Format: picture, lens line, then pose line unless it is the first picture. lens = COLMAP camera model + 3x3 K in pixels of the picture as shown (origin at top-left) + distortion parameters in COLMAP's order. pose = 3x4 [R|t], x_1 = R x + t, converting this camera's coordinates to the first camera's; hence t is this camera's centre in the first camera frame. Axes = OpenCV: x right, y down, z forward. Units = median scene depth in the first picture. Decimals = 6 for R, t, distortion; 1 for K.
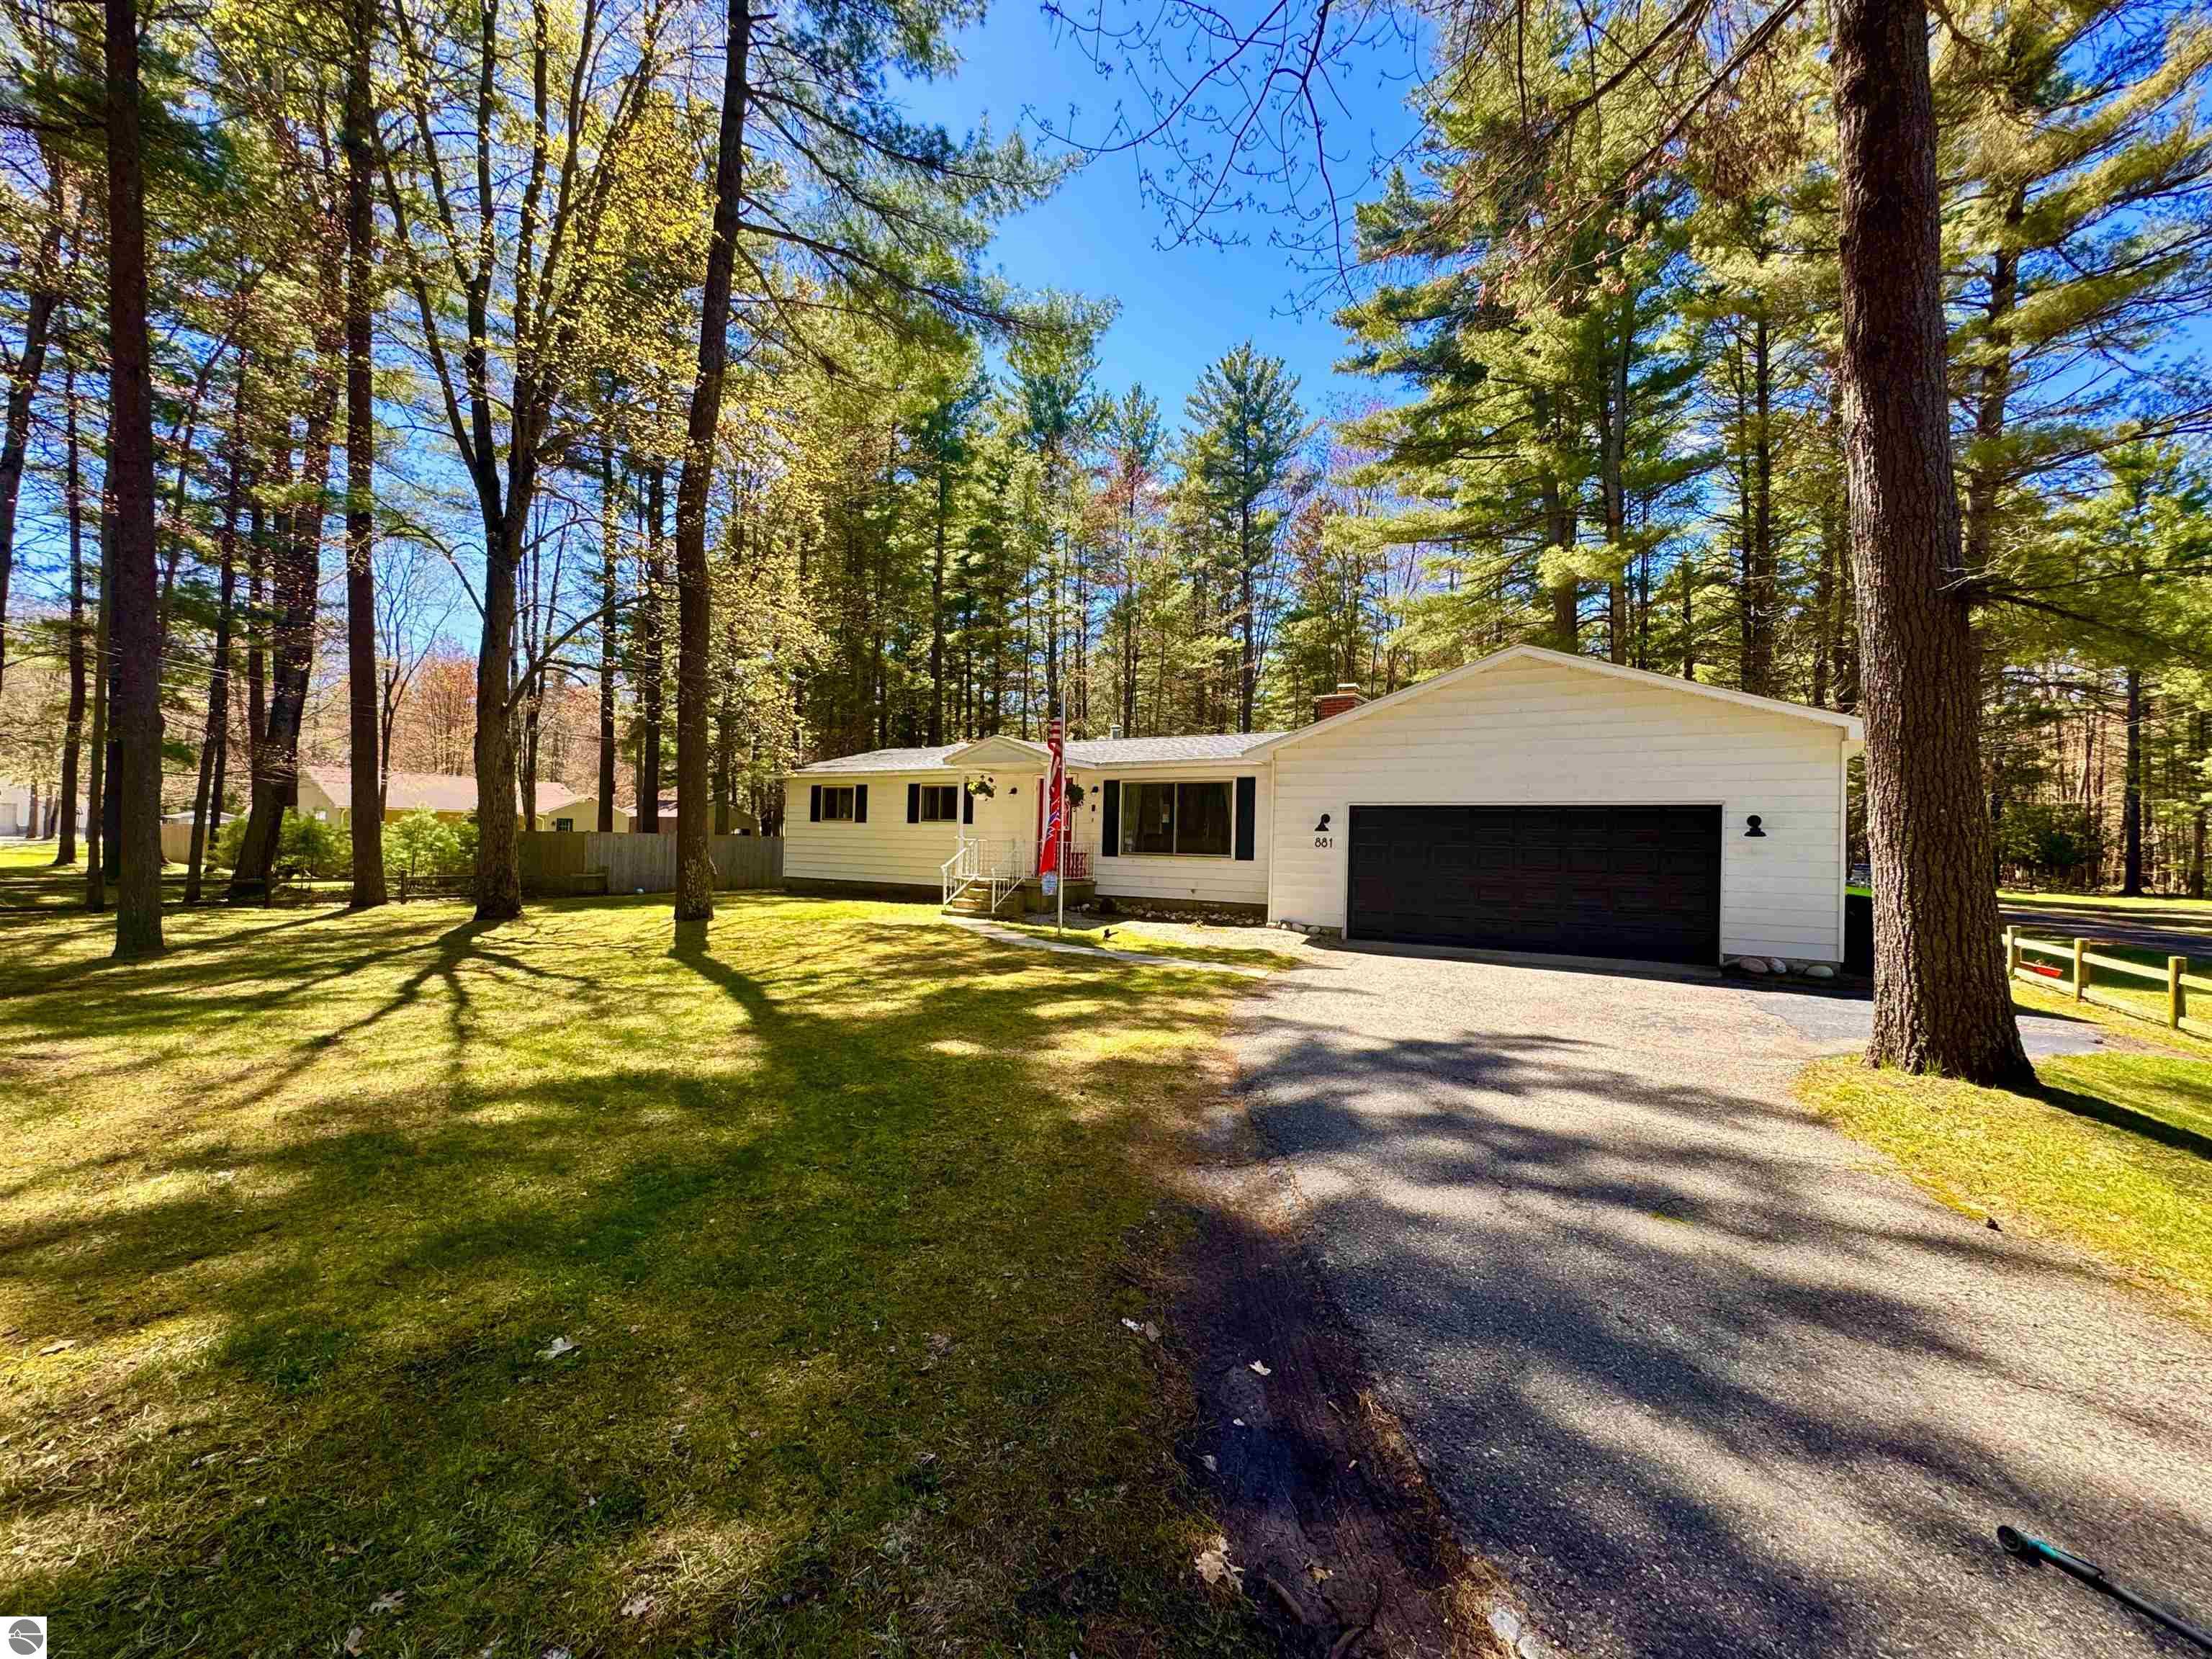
lens RADIAL K [[887.5, 0, 1106.0], [0, 887.5, 829.5], [0, 0, 1]] dist [-0.001688, -0.000585]
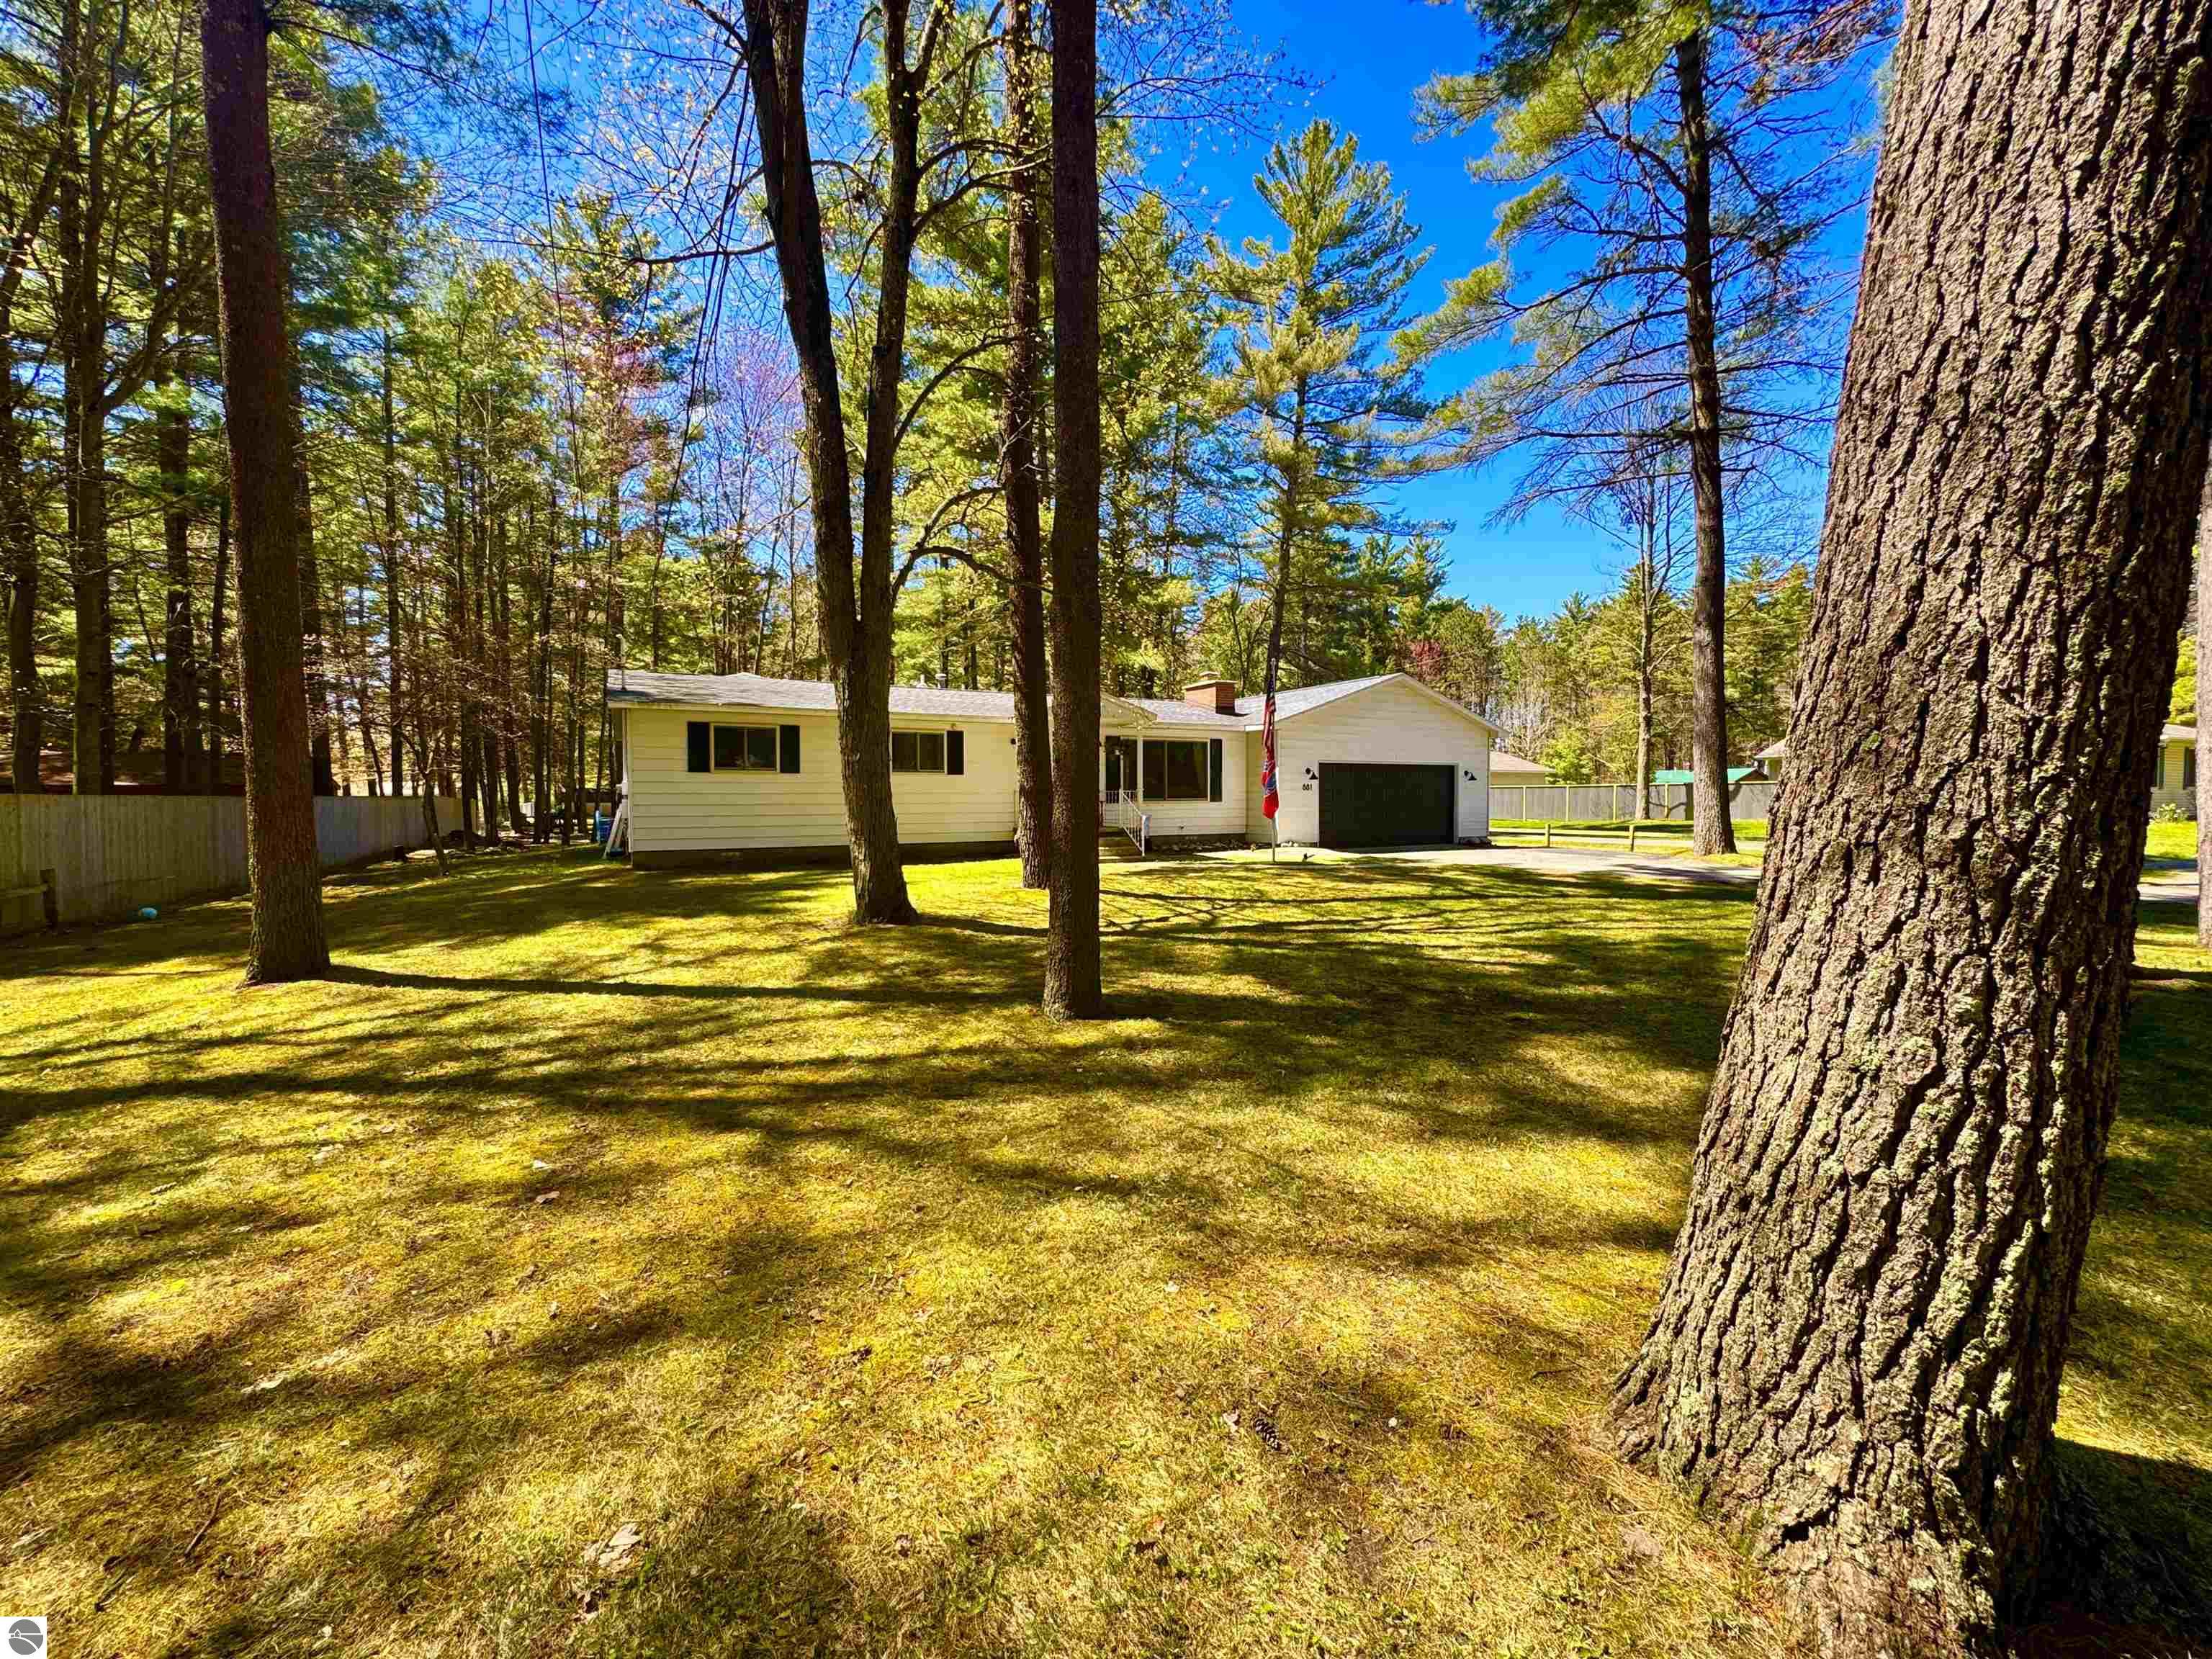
lens RADIAL K [[887.5, 0, 1106.0], [0, 887.5, 829.5], [0, 0, 1]] dist [-0.001688, -0.000585]
pose [[0.506116, -0.055435, 0.860682, -0.888603], [0.004930, 0.998102, 0.061387, -0.004953], [-0.862451, -0.026826, 0.505429, 0.381890]]
